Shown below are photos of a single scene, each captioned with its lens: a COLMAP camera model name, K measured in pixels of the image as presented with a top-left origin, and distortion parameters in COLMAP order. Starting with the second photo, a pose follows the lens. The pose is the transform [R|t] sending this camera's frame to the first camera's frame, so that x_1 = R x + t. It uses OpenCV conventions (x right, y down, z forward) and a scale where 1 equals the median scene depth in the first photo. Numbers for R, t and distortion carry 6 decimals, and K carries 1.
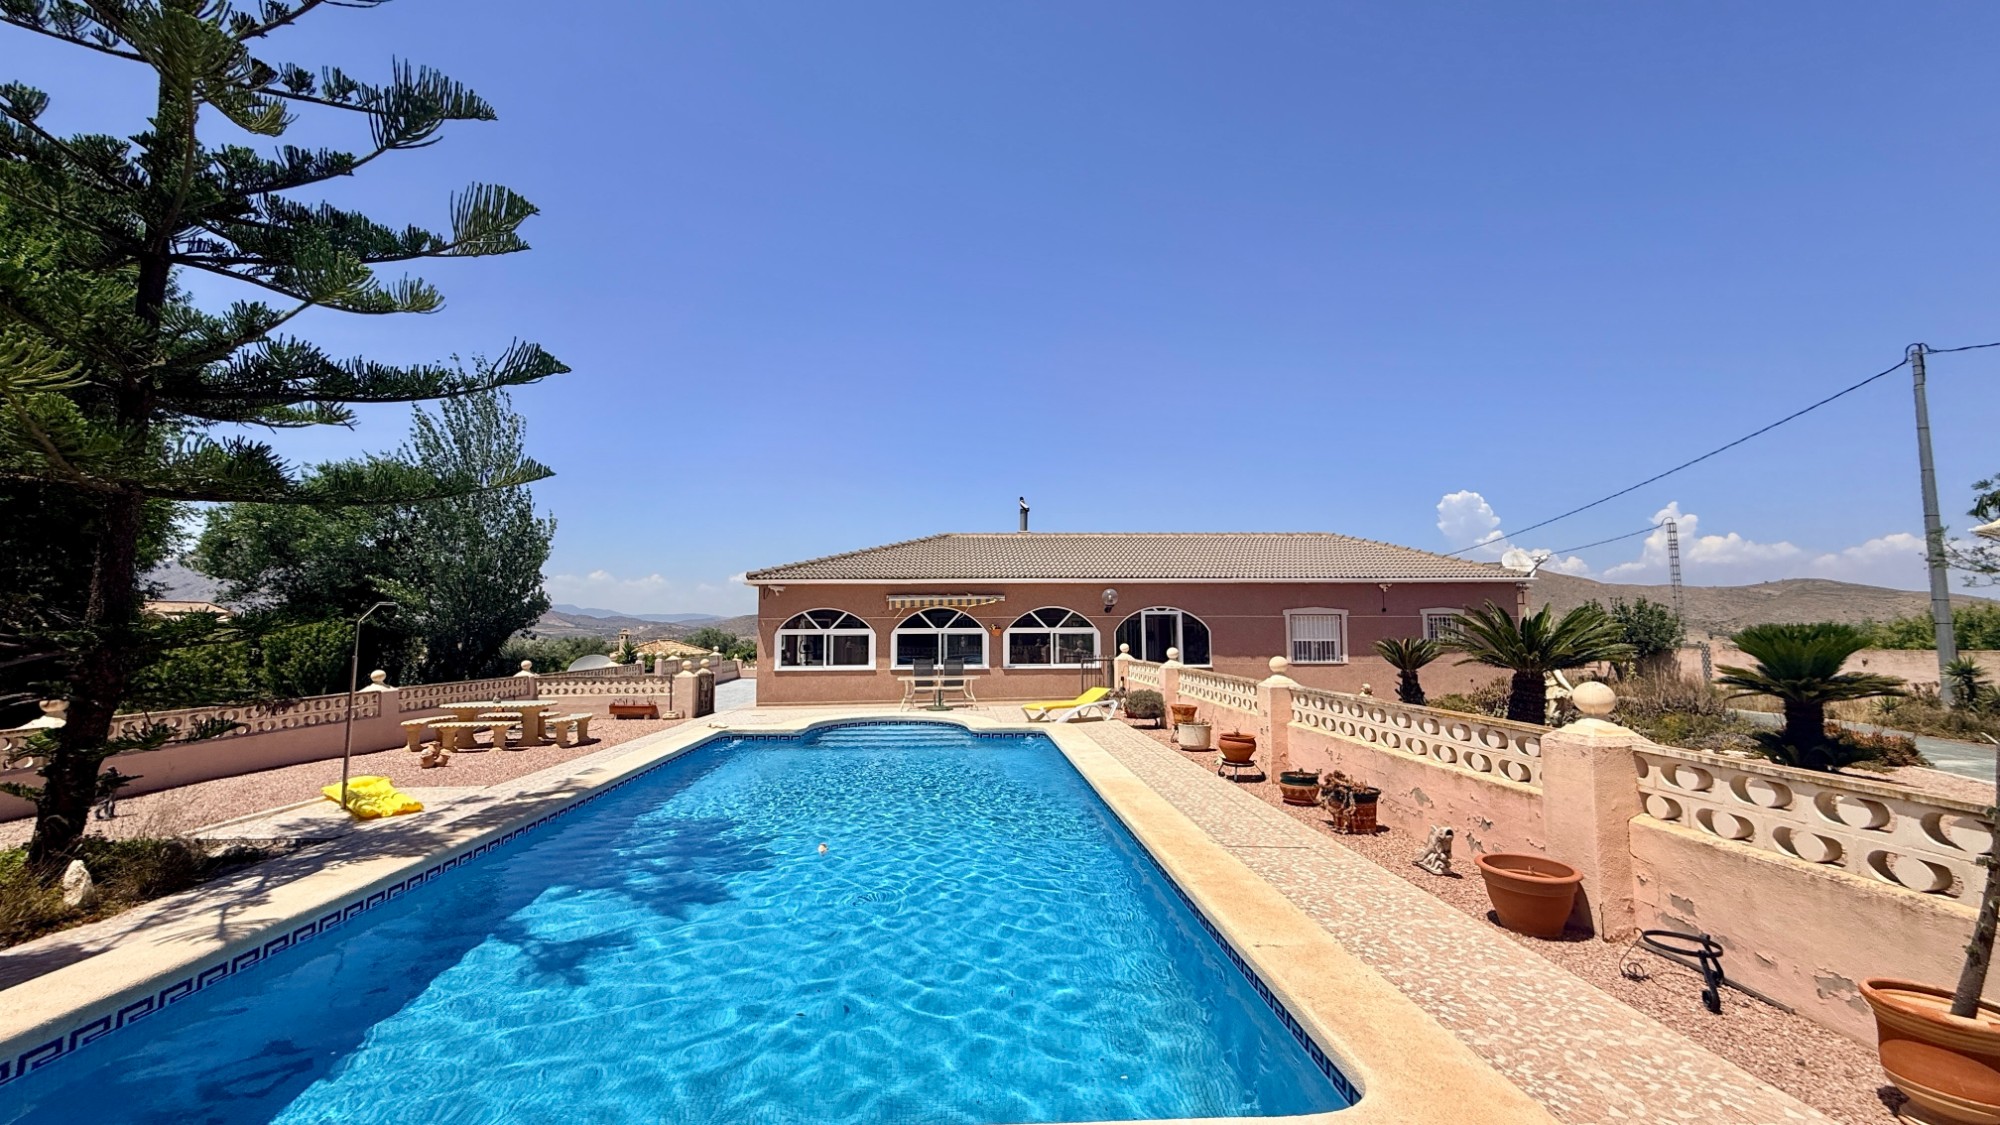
lens RADIAL K [[796.0, 0, 992.7], [0, 796.0, 558.3], [0, 0, 1]] dist [0.001278, -0.000296]
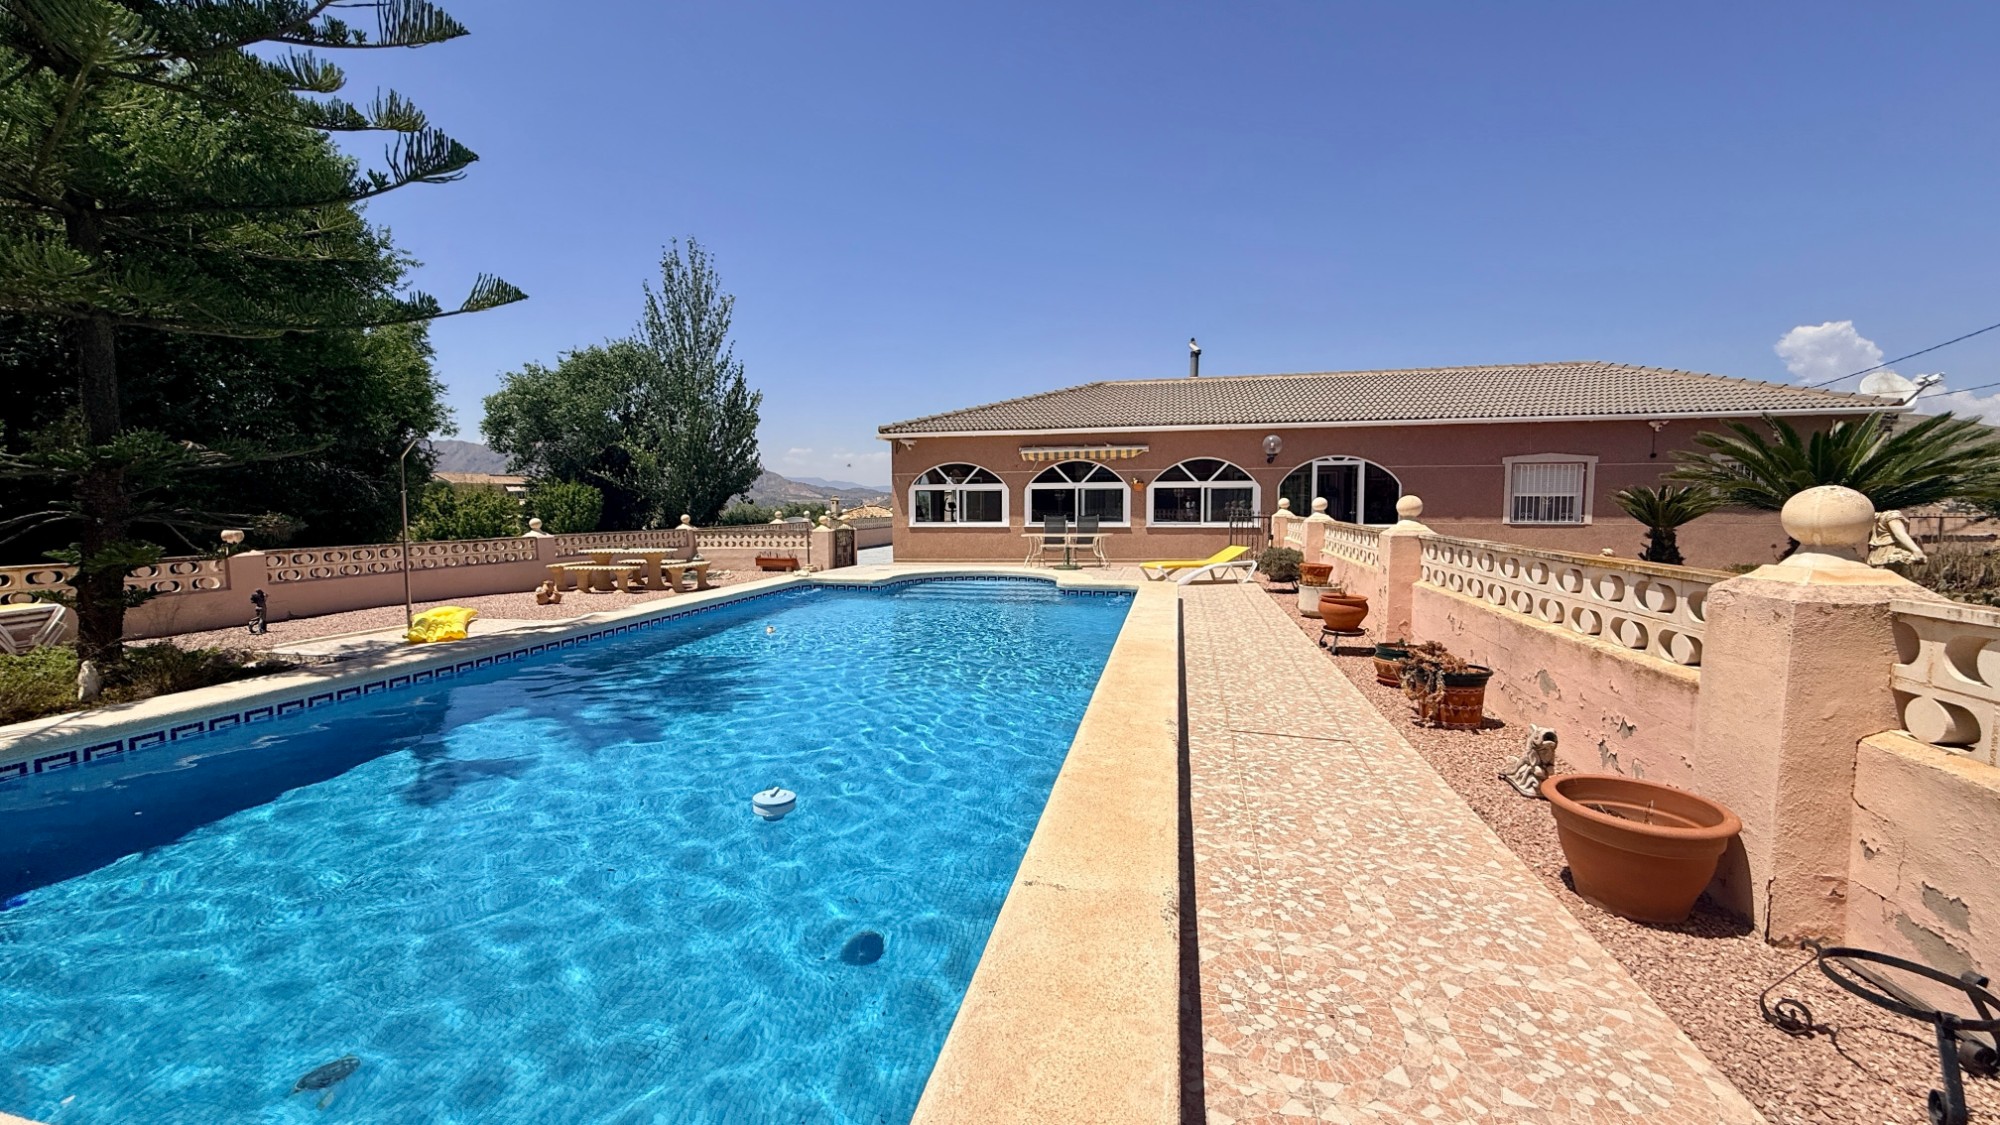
lens RADIAL K [[796.0, 0, 992.7], [0, 796.0, 558.3], [0, 0, 1]] dist [0.001278, -0.000296]
pose [[0.962458, 0.019024, -0.270763, 0.095846], [0.024813, 0.987198, 0.157560, 0.027880], [0.270294, -0.158364, 0.949664, 0.089850]]
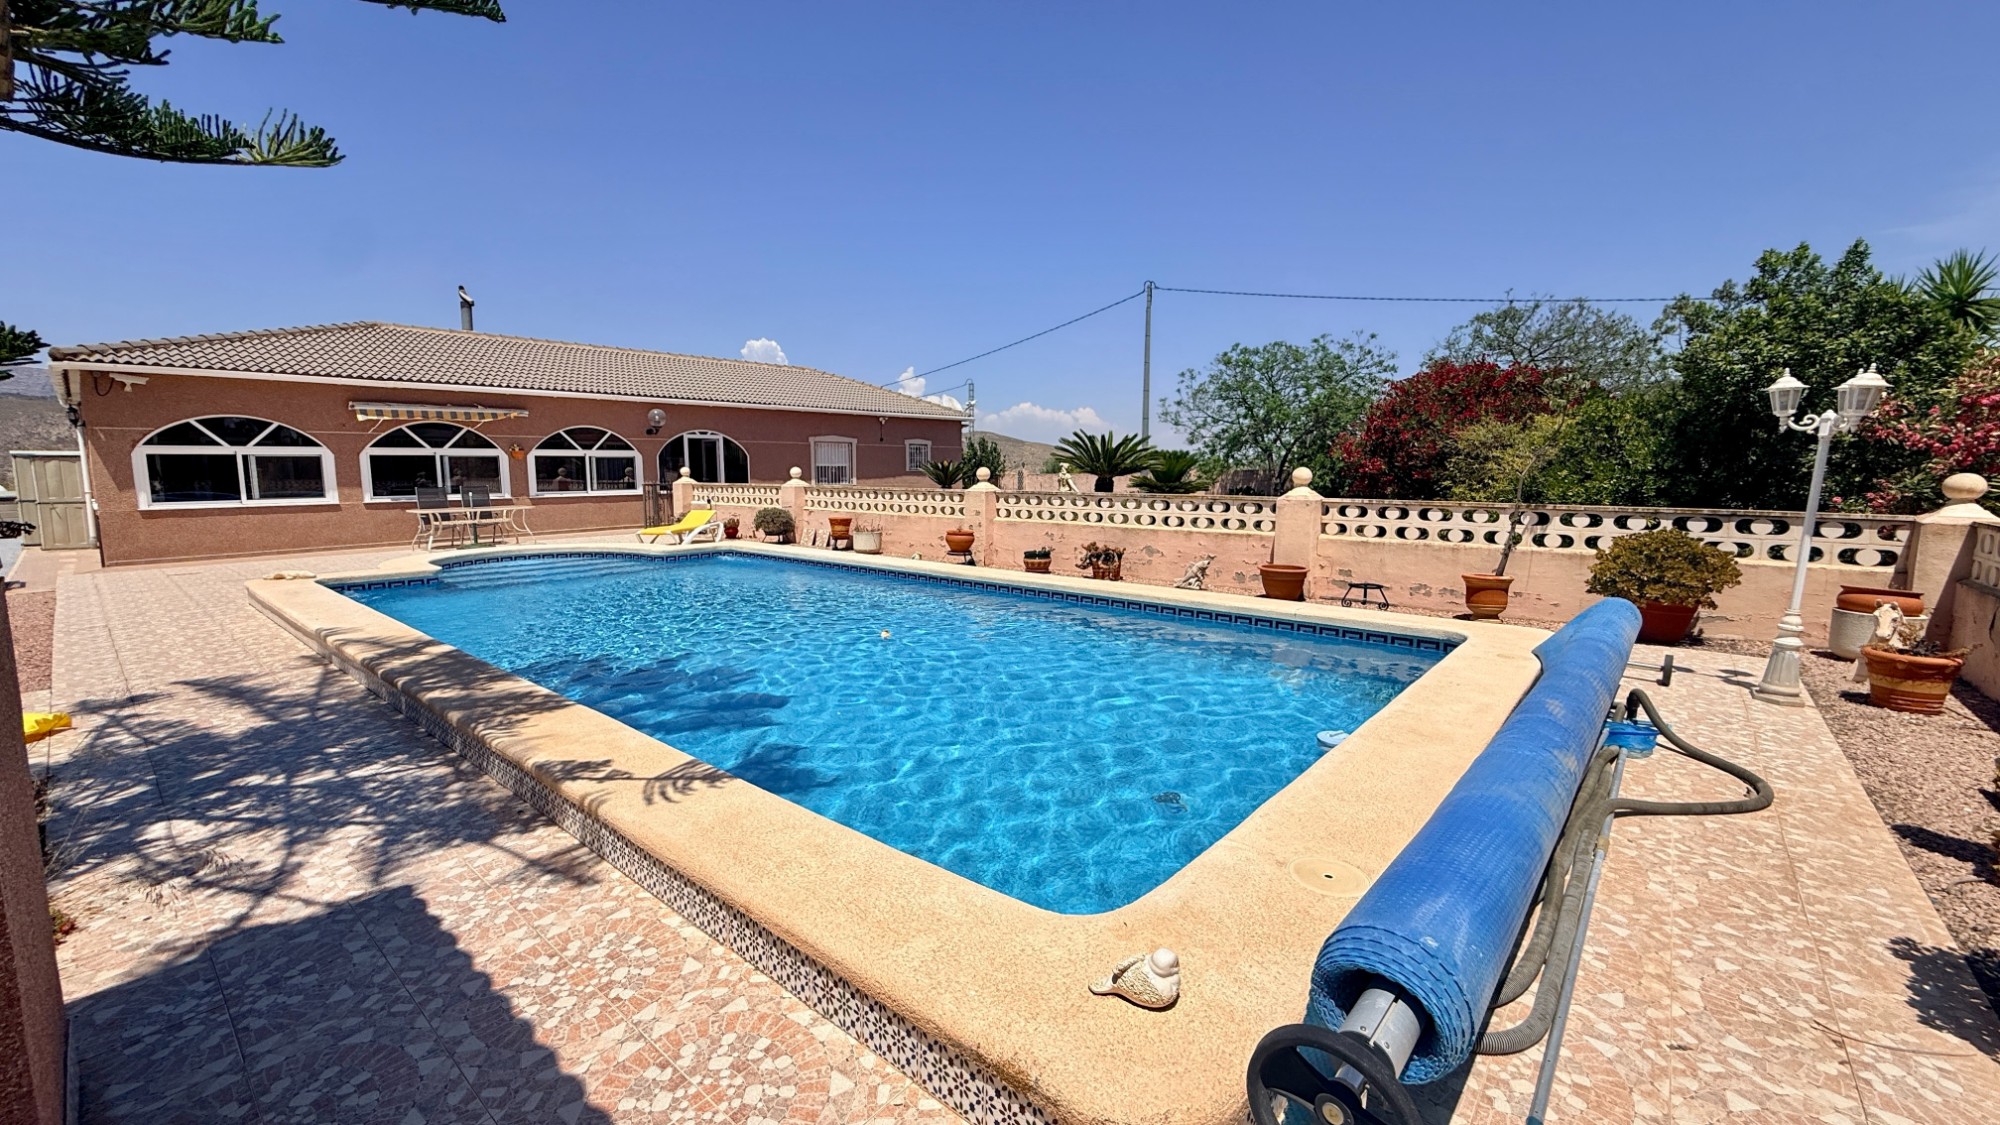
lens RADIAL K [[791.9, 0, 993.1], [0, 791.9, 558.9], [0, 0, 1]] dist [-0.000303, -0.000292]
pose [[0.686460, -0.083303, 0.722380, -0.275543], [-0.065094, 0.982389, 0.175144, 0.024175], [-0.724248, -0.167252, 0.668948, 0.071360]]
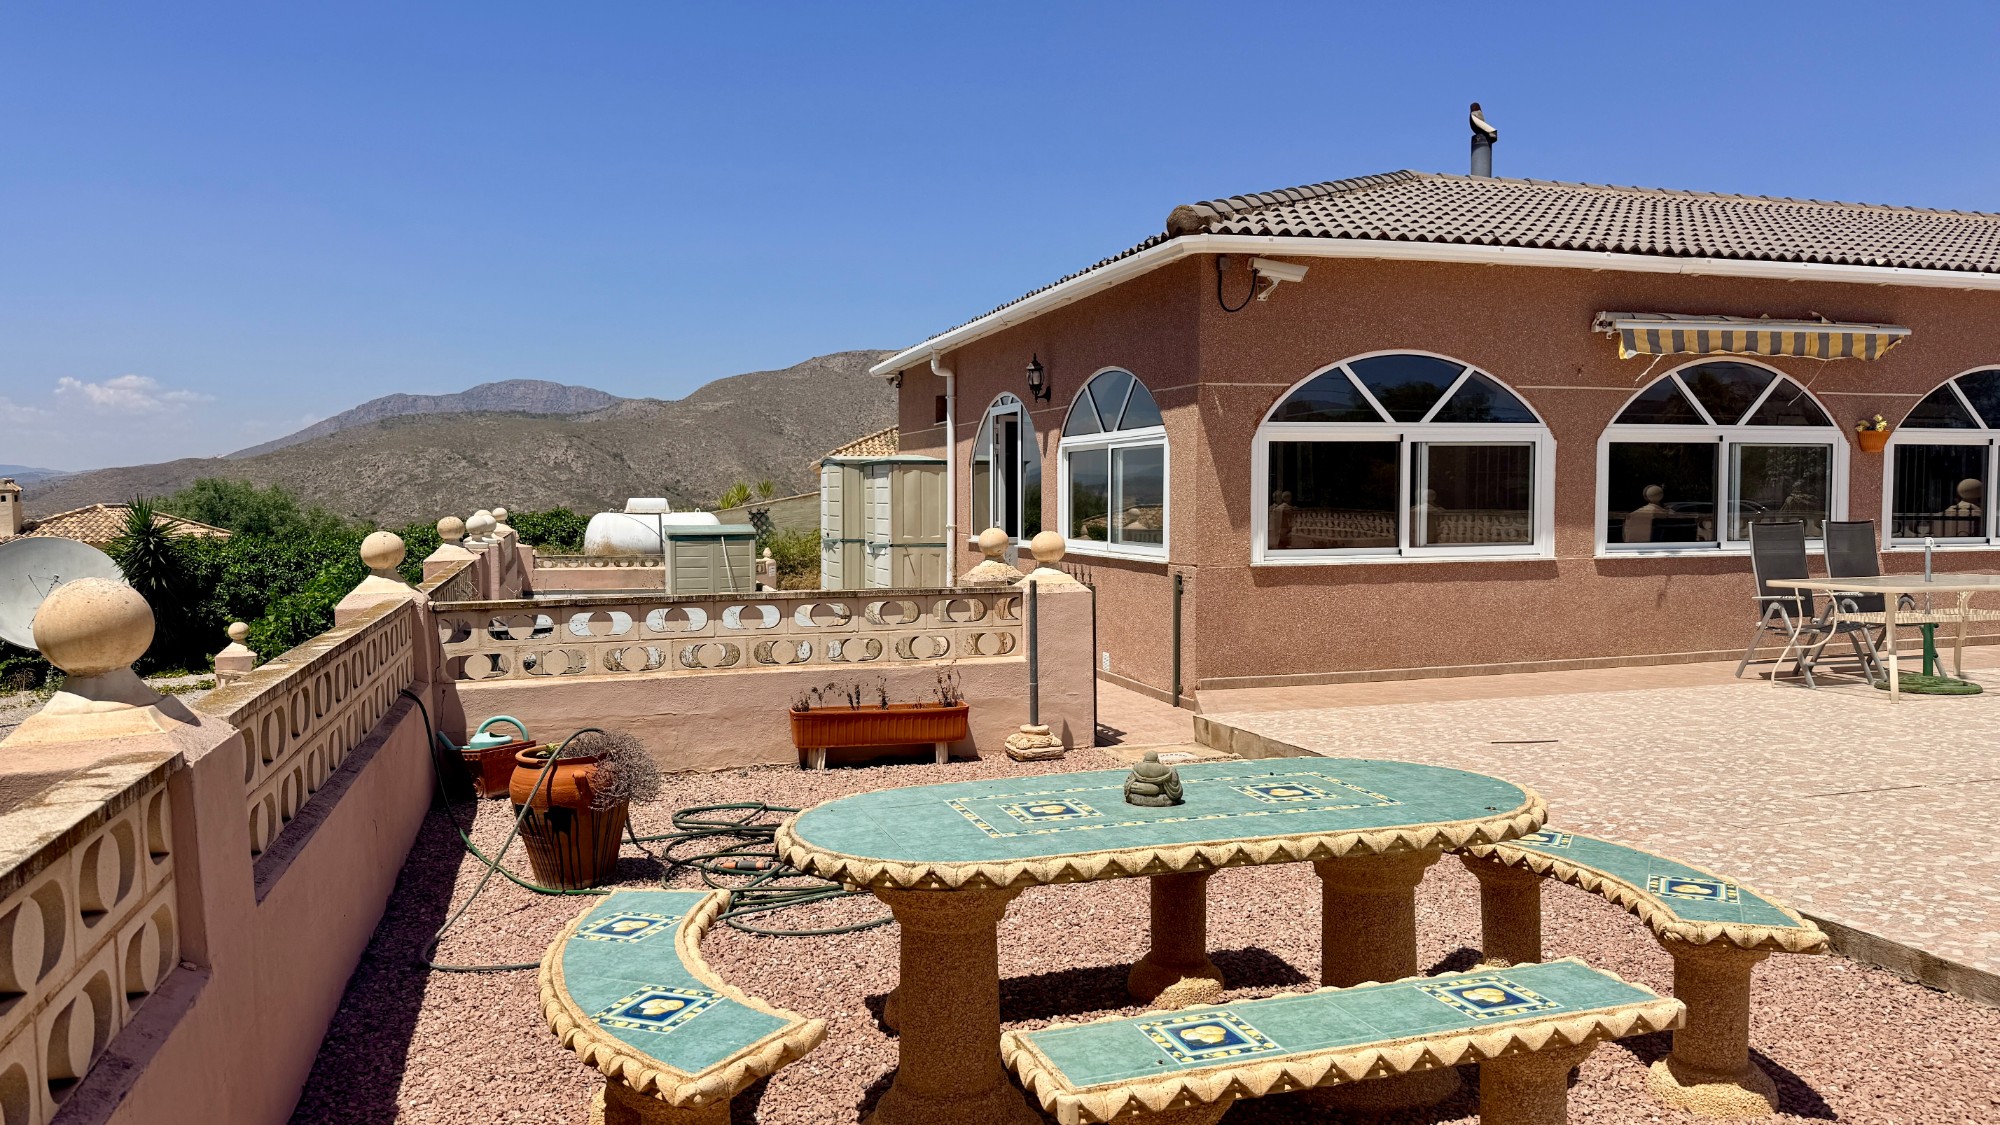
lens RADIAL K [[1392.7, 0, 1000.0], [0, 1392.7, 562.5], [0, 0, 1]] dist [0.182237, -0.364599]
pose [[0.966025, -0.010560, 0.258234, -0.510529], [-0.024180, 0.991090, 0.130983, 0.078803], [-0.257317, -0.132777, 0.957162, 0.560543]]
